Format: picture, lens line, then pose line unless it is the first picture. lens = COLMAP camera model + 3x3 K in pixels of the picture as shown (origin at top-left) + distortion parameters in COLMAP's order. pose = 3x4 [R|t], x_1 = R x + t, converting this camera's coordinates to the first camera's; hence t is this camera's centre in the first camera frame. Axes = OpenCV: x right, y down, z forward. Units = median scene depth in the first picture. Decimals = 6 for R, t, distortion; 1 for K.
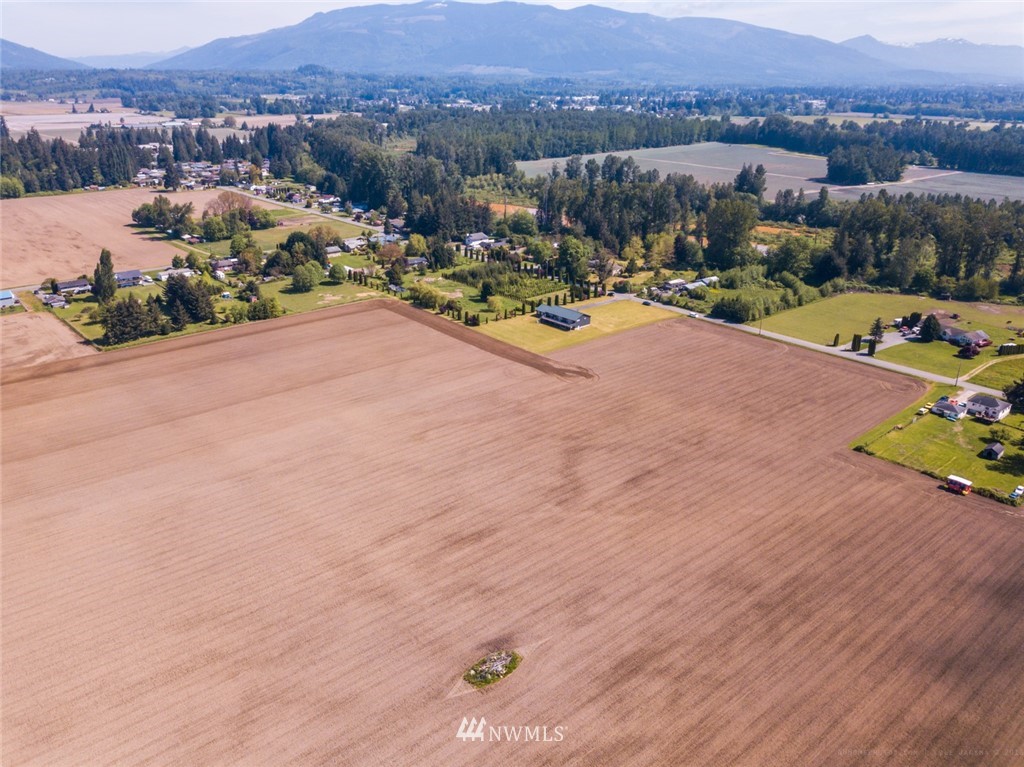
lens RADIAL K [[787.8, 0, 516.8], [0, 787.8, 378.2], [0, 0, 1]] dist [0.020251, -0.021127]
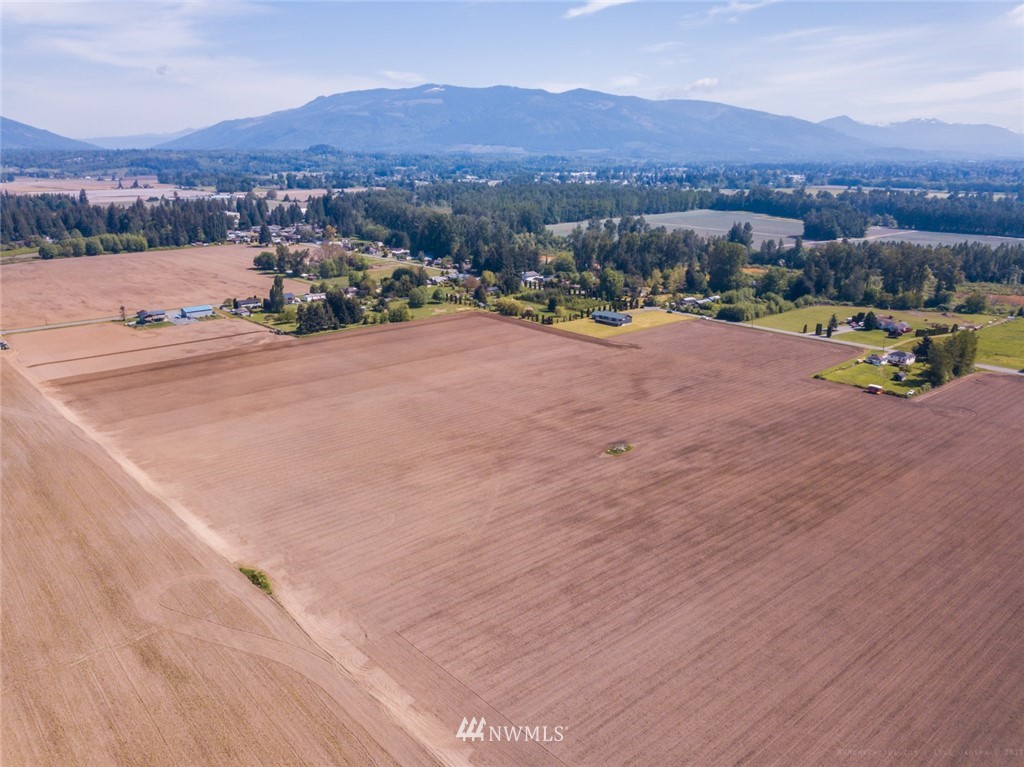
lens RADIAL K [[787.8, 0, 506.5], [0, 787.8, 385.4], [0, 0, 1]] dist [0.020251, -0.021127]
pose [[0.999995, -0.003088, -0.001150, -0.100304], [0.002985, 0.996710, -0.080997, 0.120765], [0.001397, 0.080993, 0.996714, -0.308131]]
